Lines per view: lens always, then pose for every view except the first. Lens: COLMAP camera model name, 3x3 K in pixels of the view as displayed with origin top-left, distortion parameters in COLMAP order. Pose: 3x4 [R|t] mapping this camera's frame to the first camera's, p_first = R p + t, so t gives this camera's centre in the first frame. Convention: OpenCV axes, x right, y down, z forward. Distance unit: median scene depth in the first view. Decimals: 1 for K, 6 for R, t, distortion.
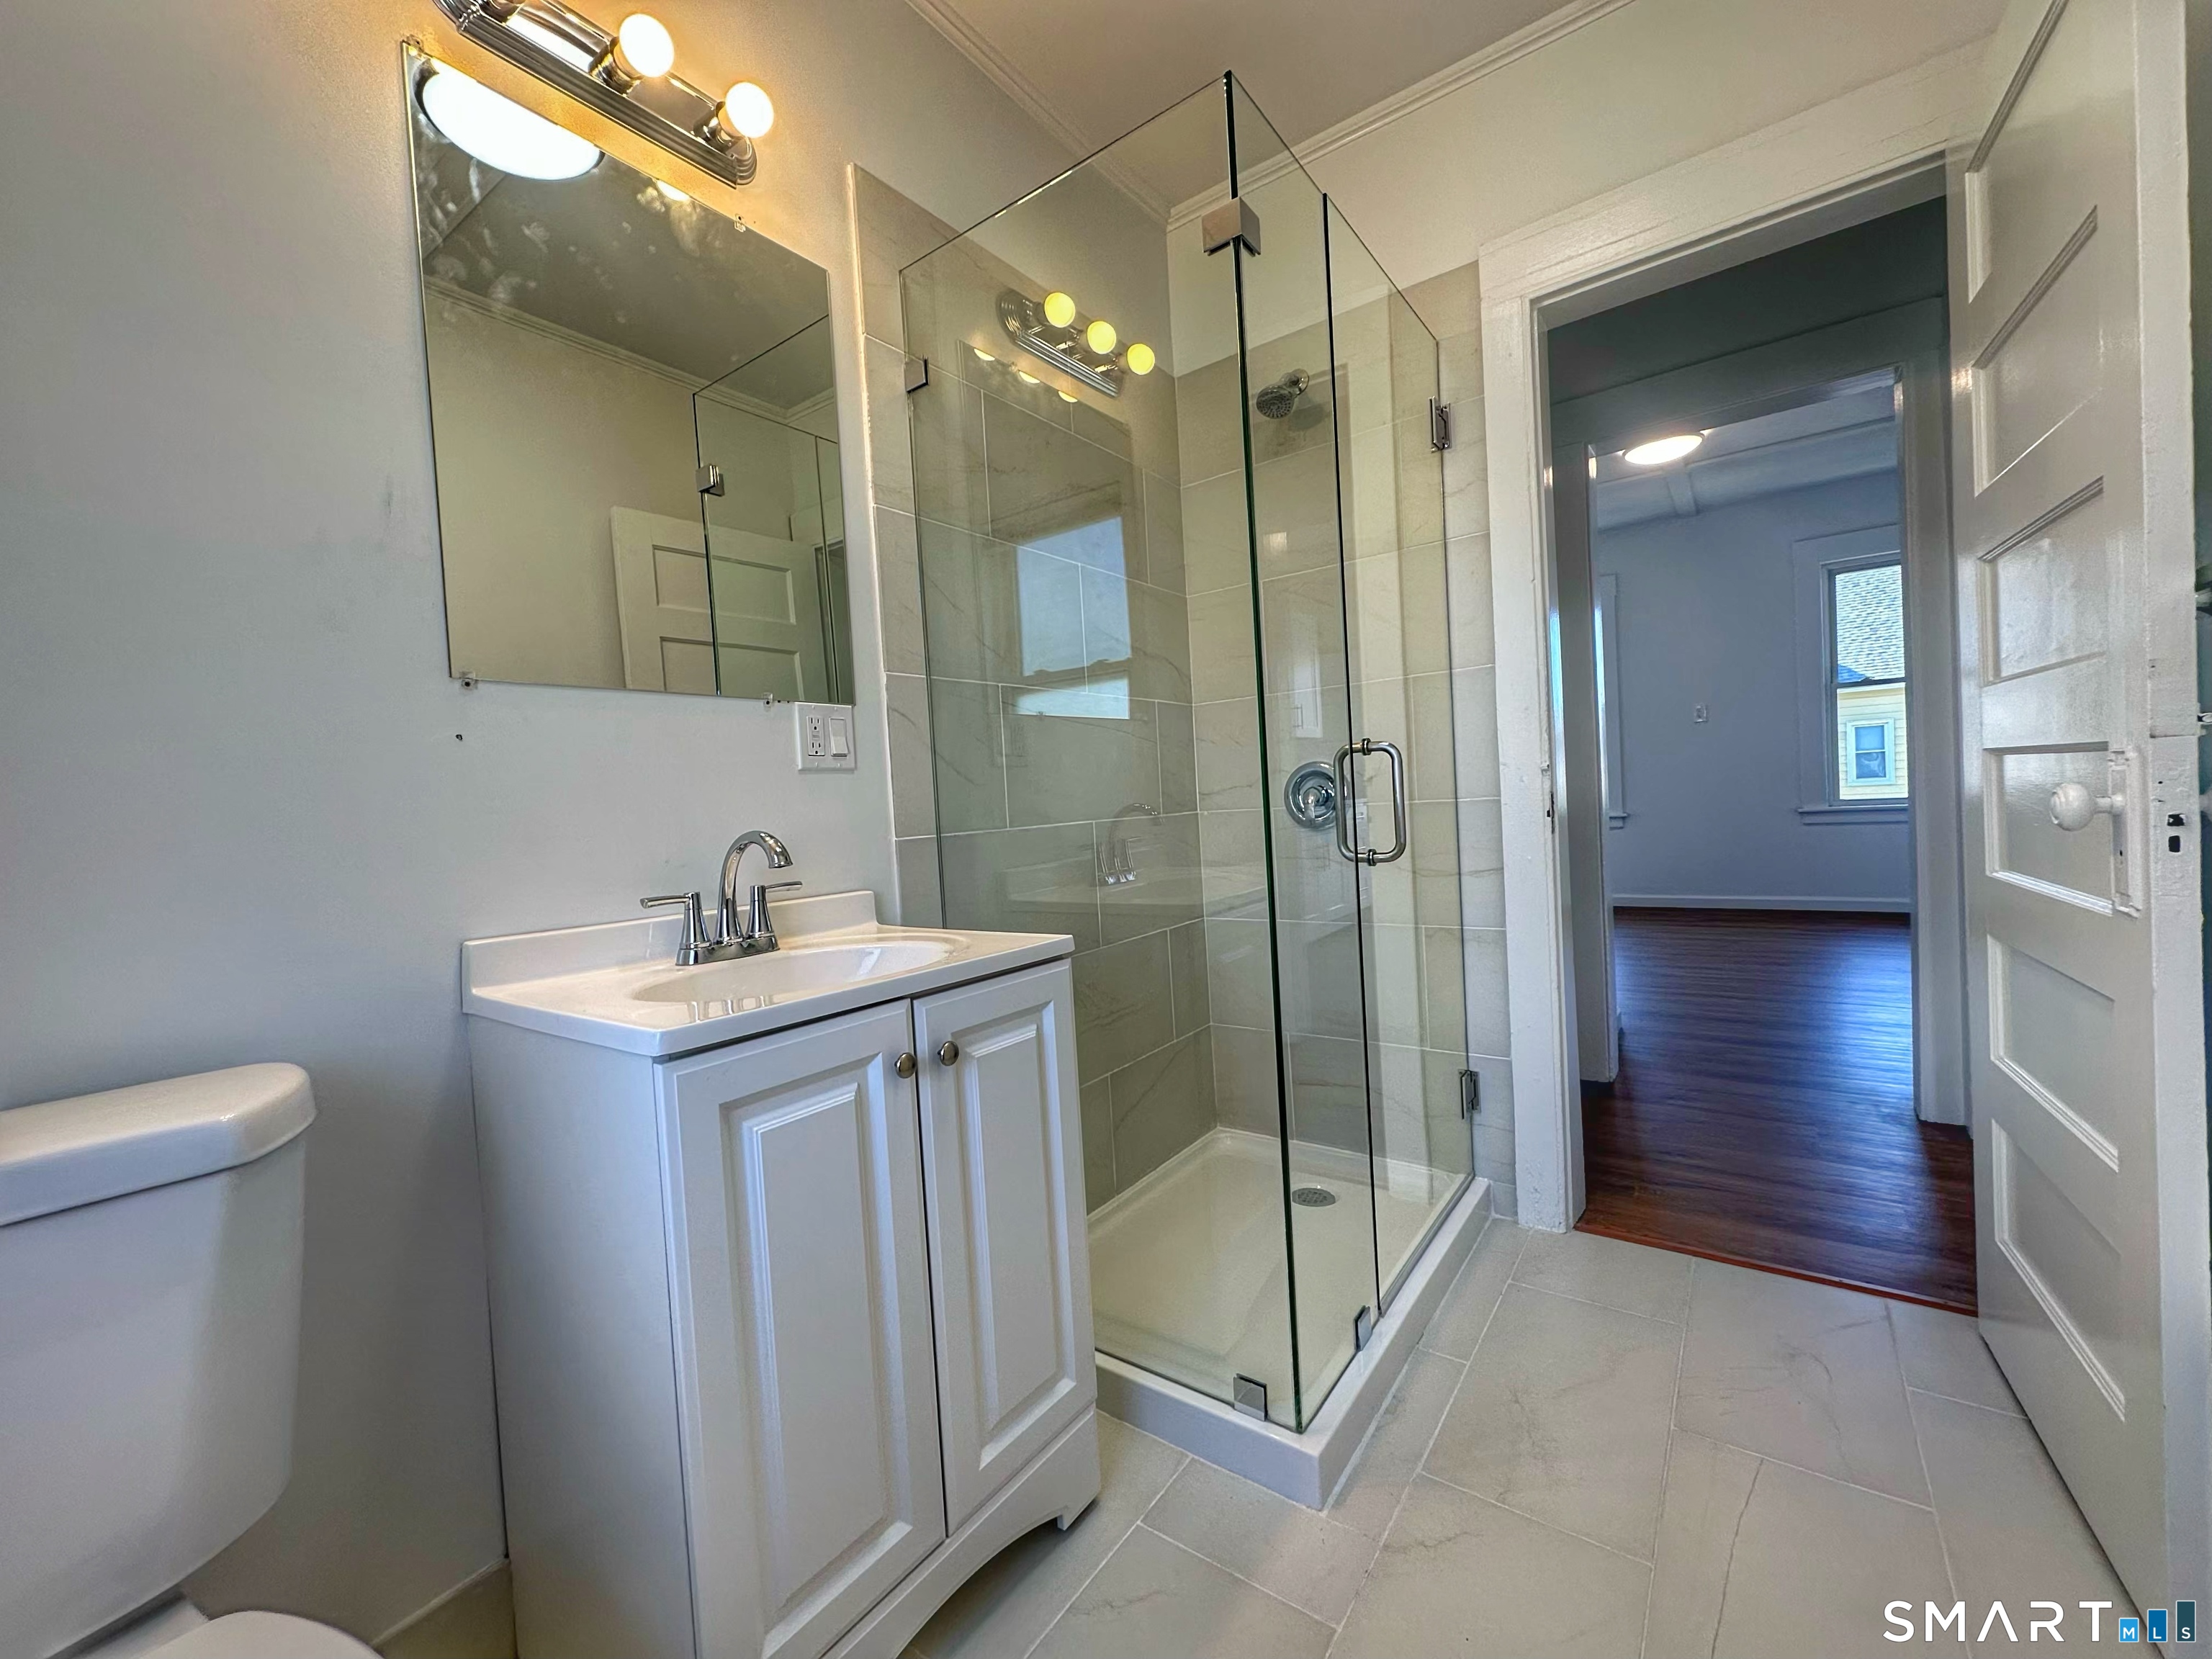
lens RADIAL K [[882.5, 0, 1104.1], [0, 882.5, 824.7], [0, 0, 1]] dist [-0.001344, 0.000482]
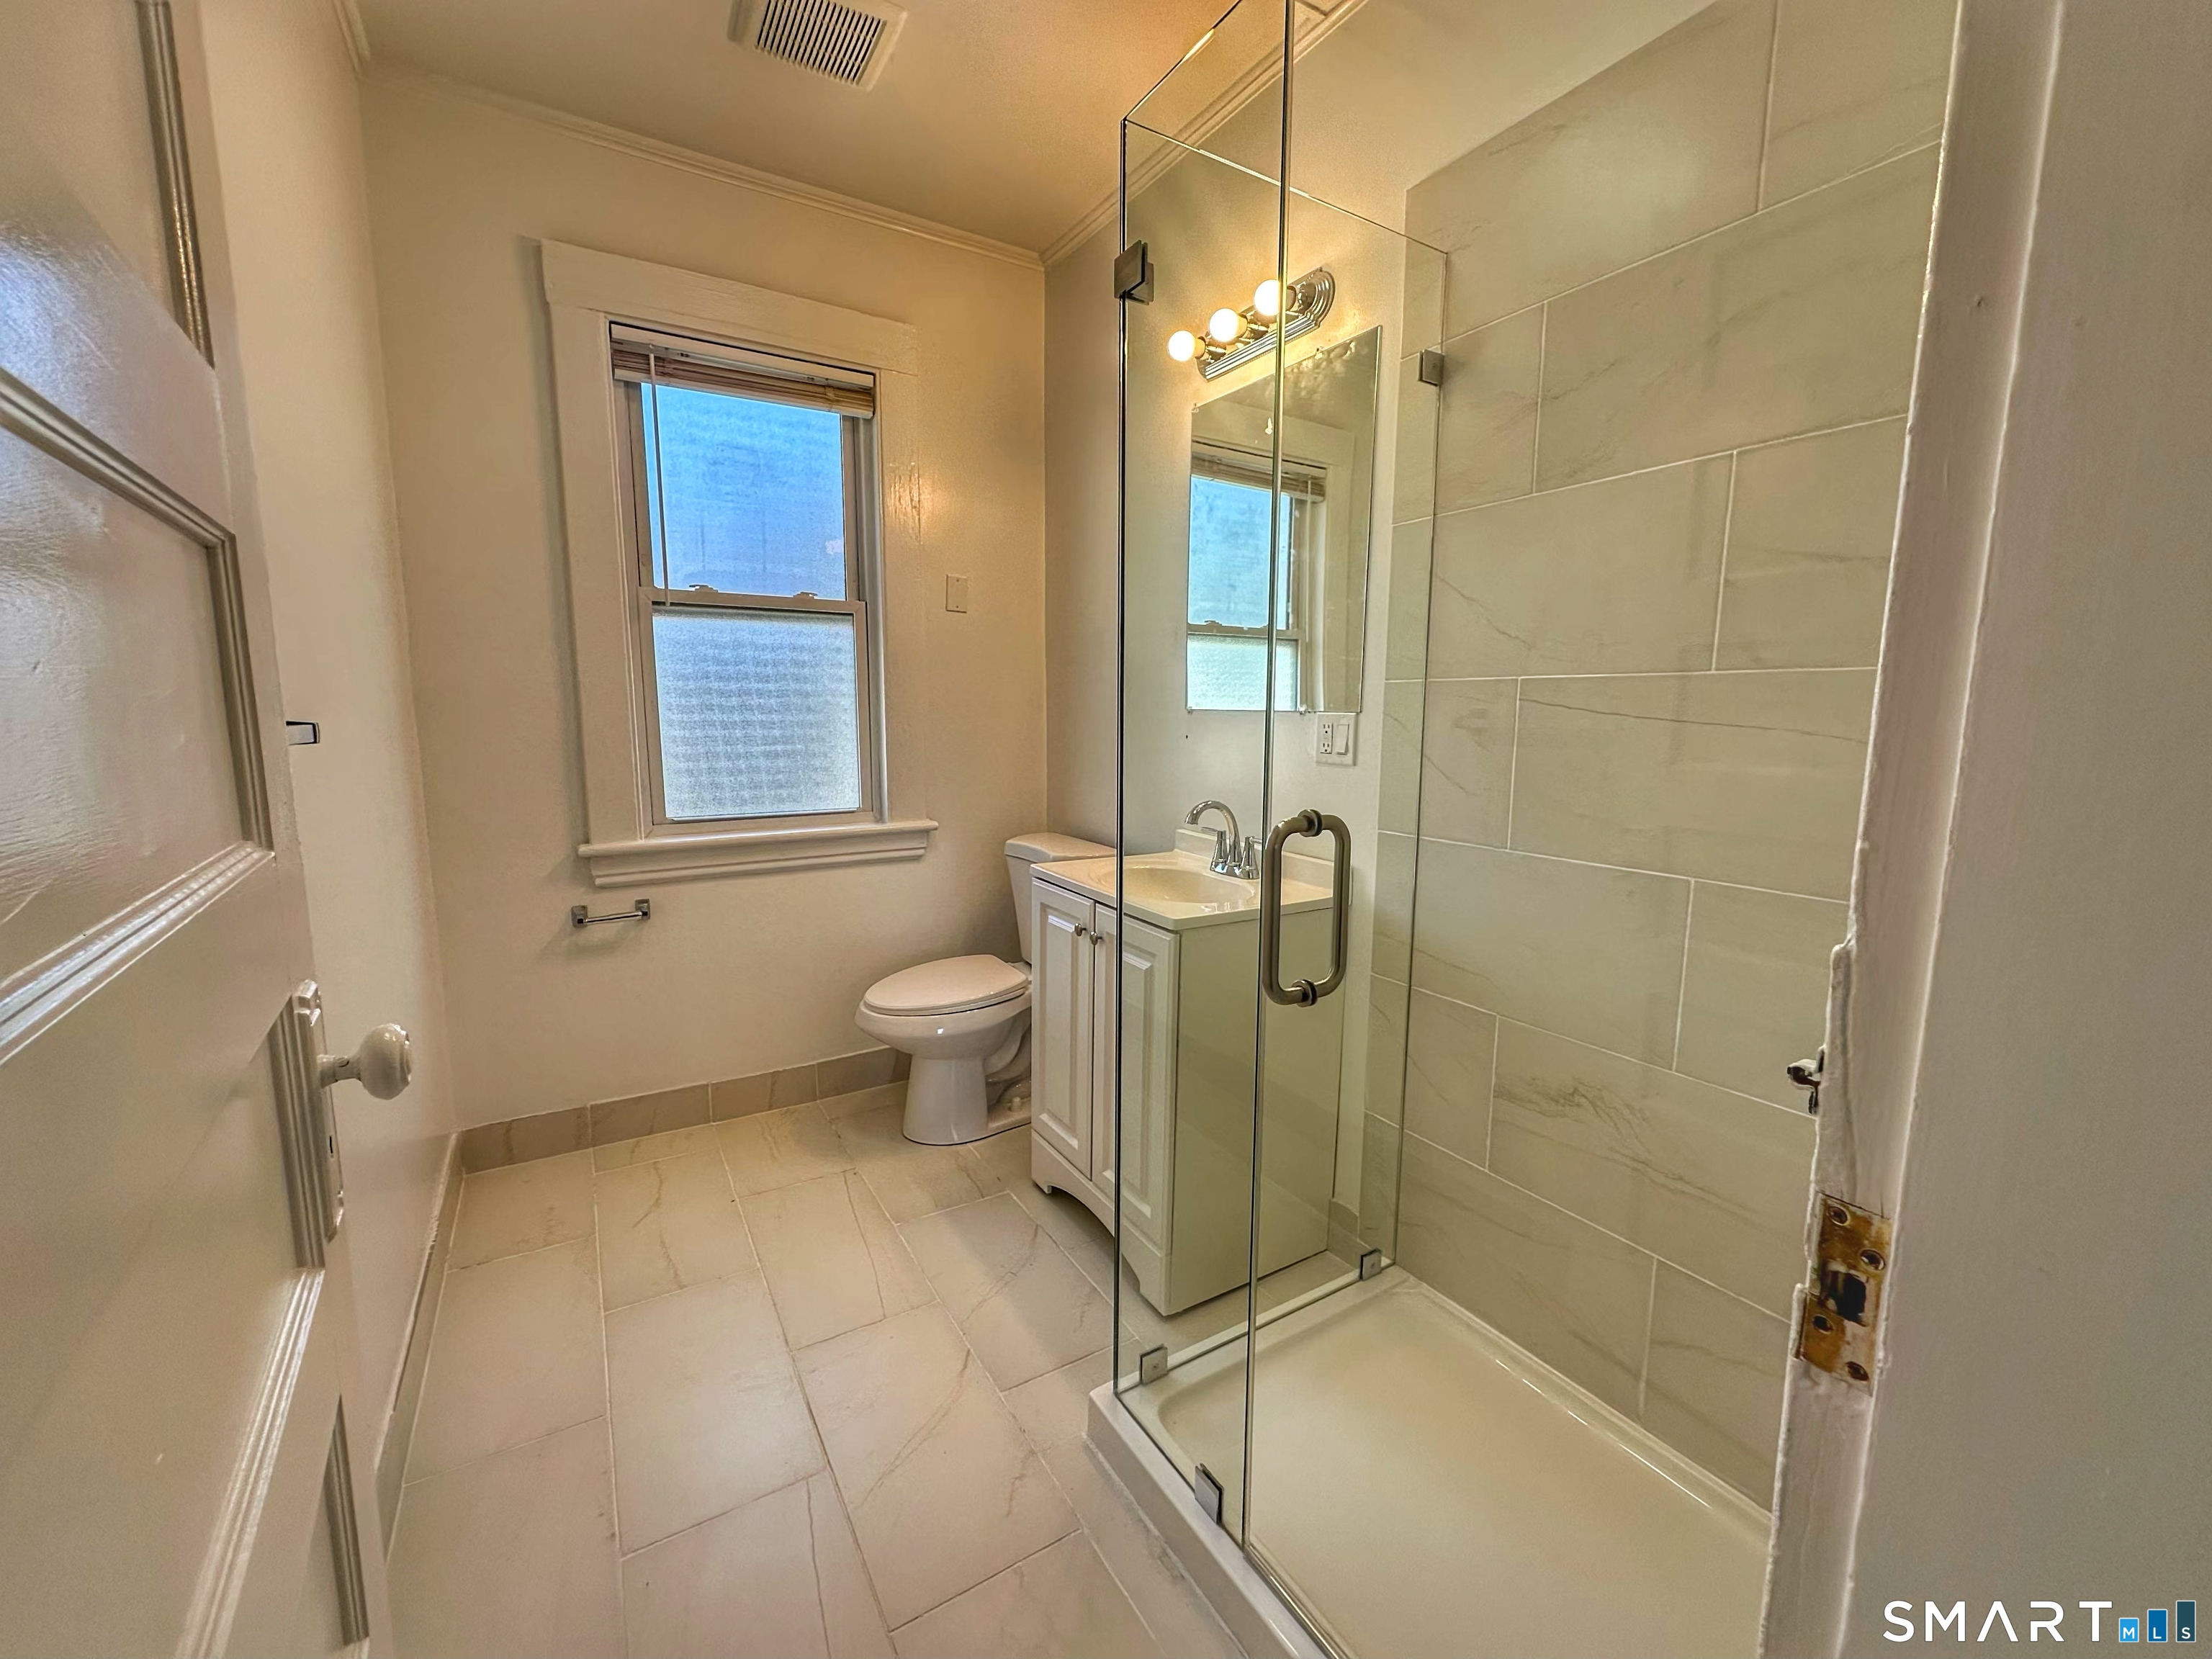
lens RADIAL K [[882.5, 0, 1104.1], [0, 882.5, 824.7], [0, 0, 1]] dist [-0.001344, 0.000482]
pose [[-0.376143, 0.178414, -0.909222, 1.001266], [-0.018105, 0.979684, 0.199730, -0.227351], [0.926385, 0.091589, -0.365271, 1.176773]]
